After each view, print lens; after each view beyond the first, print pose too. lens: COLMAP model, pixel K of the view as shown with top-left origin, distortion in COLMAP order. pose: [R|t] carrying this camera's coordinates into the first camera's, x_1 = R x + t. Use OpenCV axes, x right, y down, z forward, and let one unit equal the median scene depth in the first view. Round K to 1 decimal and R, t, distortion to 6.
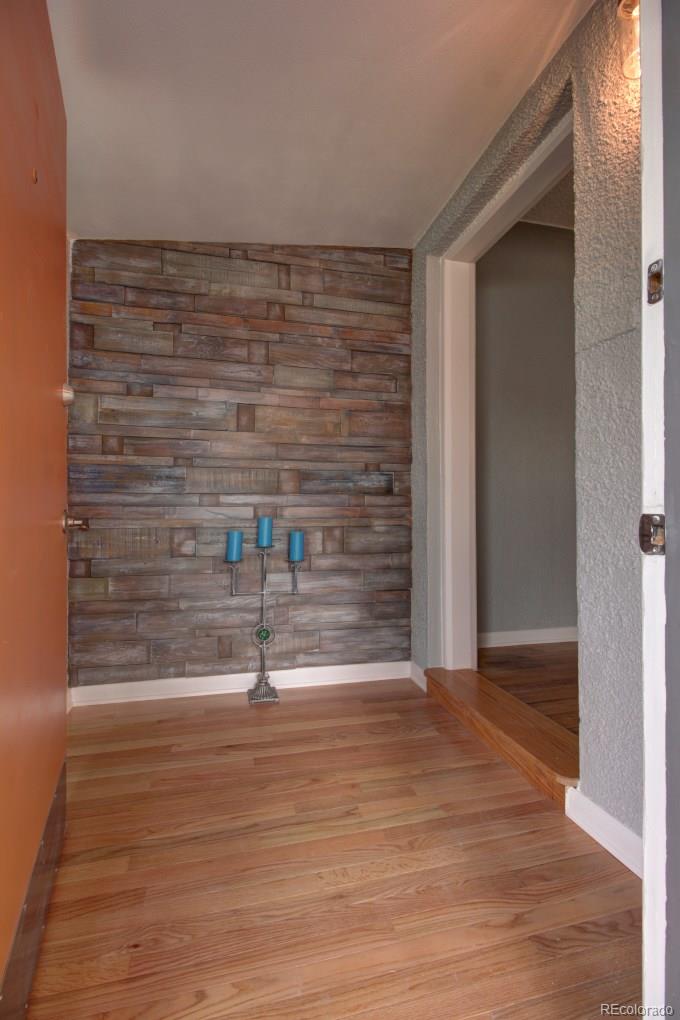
lens RADIAL K [[474.0, 0, 340.1], [0, 474.0, 511.4], [0, 0, 1]] dist [0.002992, -0.000033]
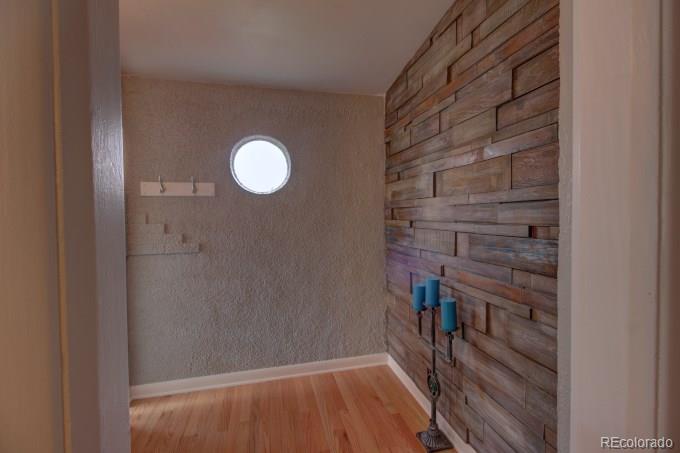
lens RADIAL K [[316.0, 0, 340.6], [0, 316.0, 223.4], [0, 0, 1]] dist [0.002992, -0.000033]
pose [[-0.024242, 0.026074, -0.999366, 0.522279], [0.008564, 0.999629, 0.025873, -0.122195], [0.999669, -0.007931, -0.024456, 0.759829]]
